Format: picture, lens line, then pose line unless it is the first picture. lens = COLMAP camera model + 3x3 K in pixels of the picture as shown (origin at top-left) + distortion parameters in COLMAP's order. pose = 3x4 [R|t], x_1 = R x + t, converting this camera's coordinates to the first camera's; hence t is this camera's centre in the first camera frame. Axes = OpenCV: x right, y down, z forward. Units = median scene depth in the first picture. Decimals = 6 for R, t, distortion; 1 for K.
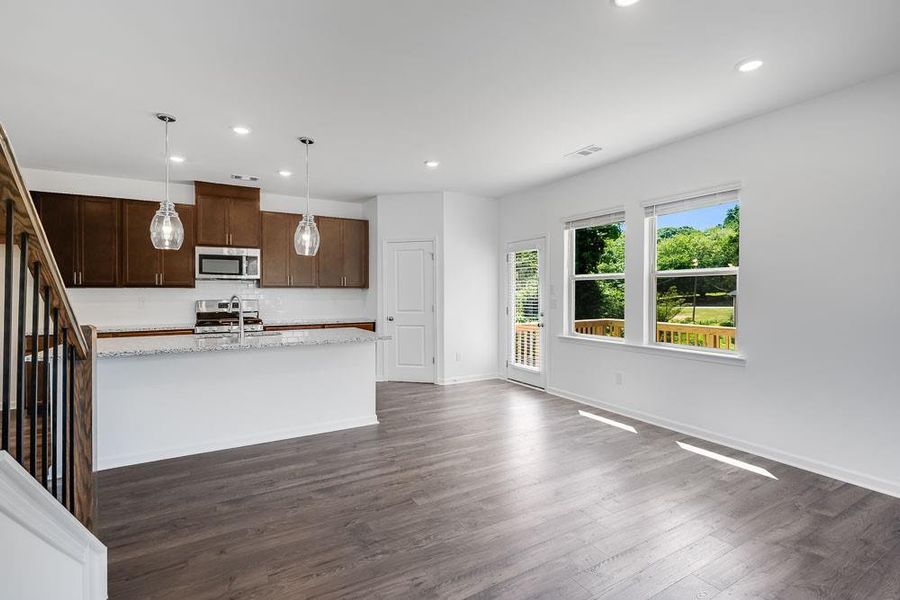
lens RADIAL K [[436.2, 0, 450.0], [0, 436.2, 300.0], [0, 0, 1]] dist [-0.000185, 0.000009]
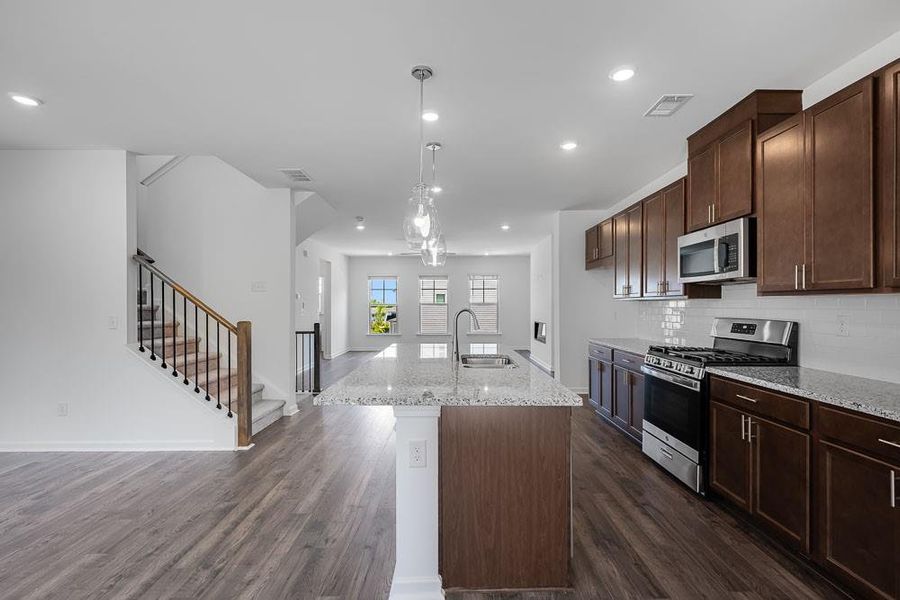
lens RADIAL K [[388.1, 0, 450.0], [0, 388.1, 300.0], [0, 0, 1]] dist [0.000143, 0.000054]
pose [[-0.493042, 0.000577, -0.870005, 0.215967], [-0.005026, 0.999981, 0.003511, -0.042845], [0.869991, 0.006104, -0.493030, 1.744547]]
